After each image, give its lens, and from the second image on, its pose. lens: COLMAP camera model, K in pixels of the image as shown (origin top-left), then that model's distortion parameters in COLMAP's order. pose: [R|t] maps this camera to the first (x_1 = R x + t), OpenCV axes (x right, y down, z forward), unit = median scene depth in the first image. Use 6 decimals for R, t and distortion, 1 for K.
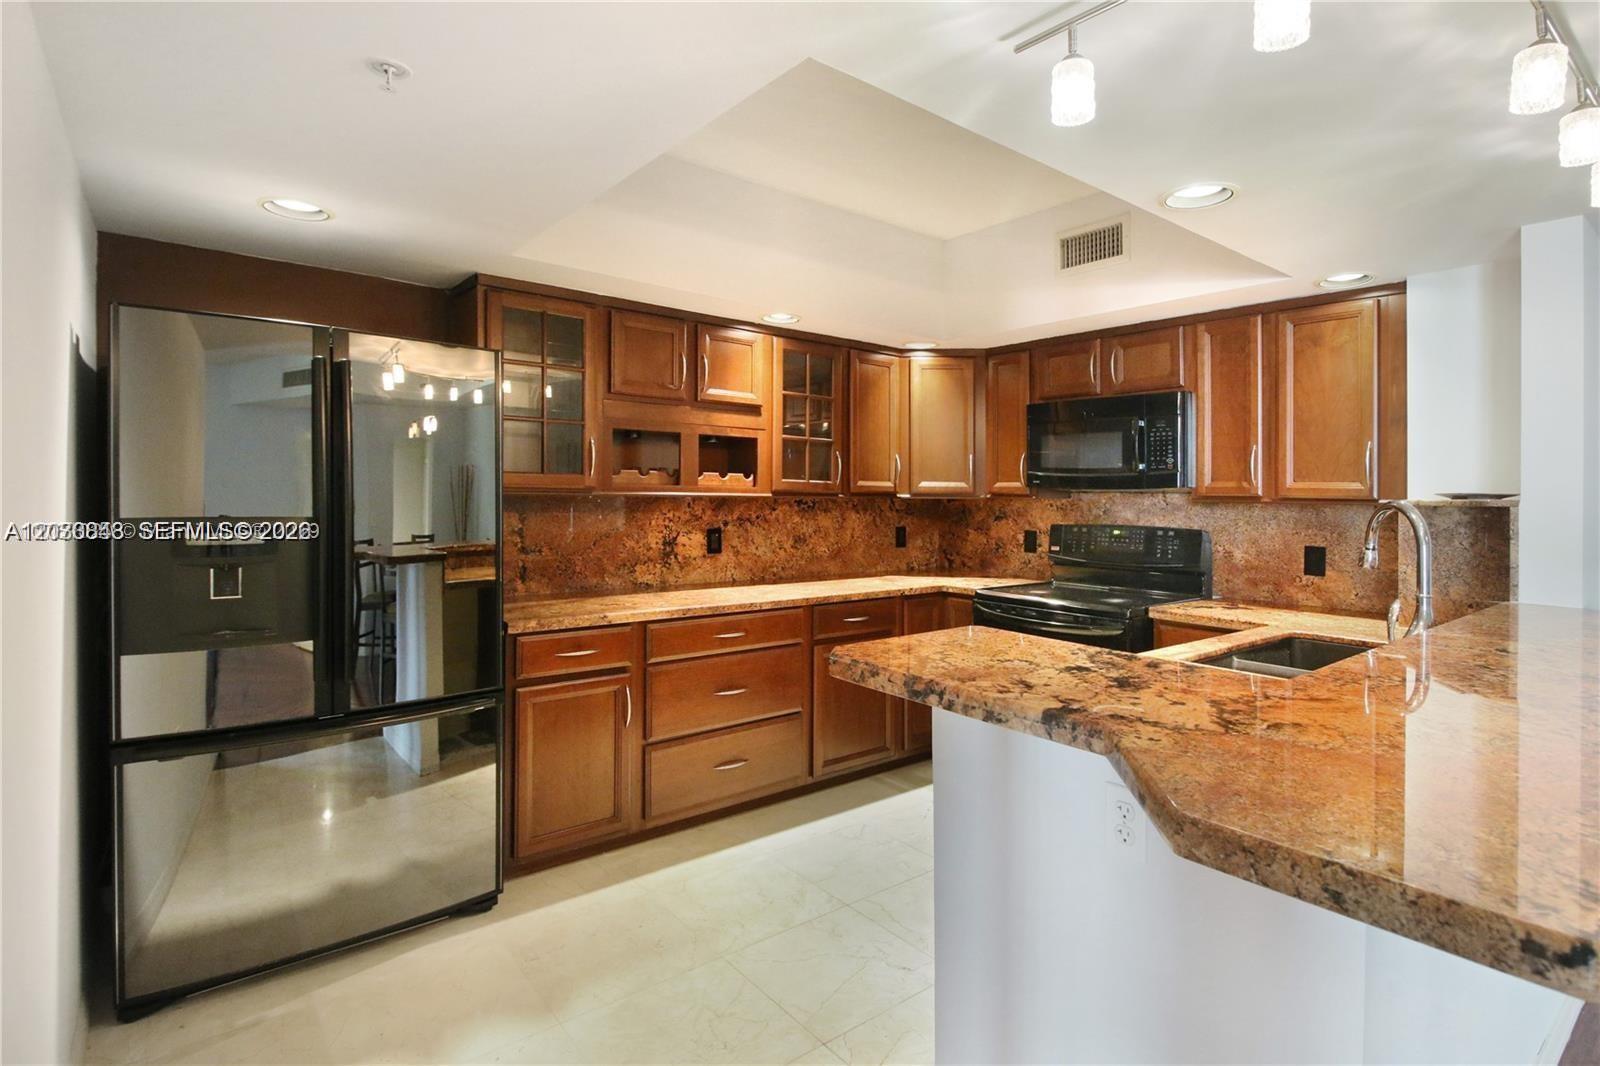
lens RADIAL K [[803.8, 0, 800.0], [0, 803.8, 533.0], [0, 0, 1]] dist [0.010770, -0.011860]
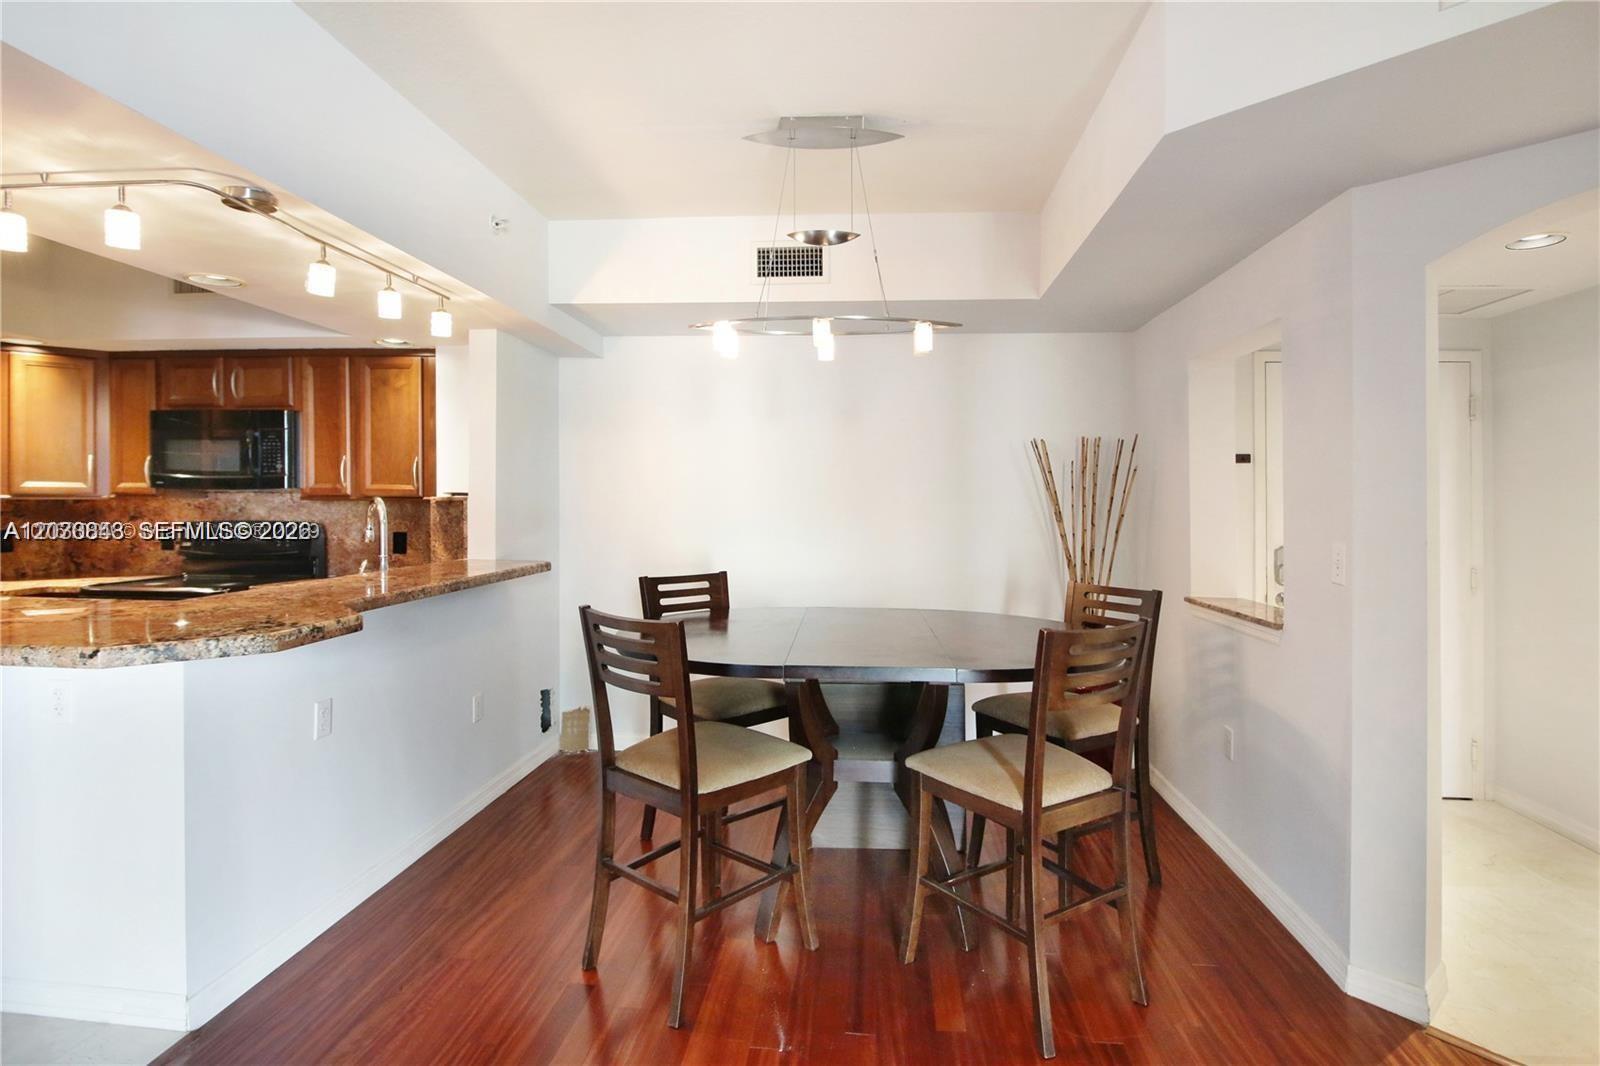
lens RADIAL K [[844.9, 0, 800.9], [0, 844.9, 494.7], [0, 0, 1]] dist [0.000269, -0.000547]
pose [[0.697214, -0.002733, 0.716858, 0.086620], [0.038651, 0.998681, -0.033784, 0.025619], [-0.715820, 0.051262, 0.696400, -0.427810]]
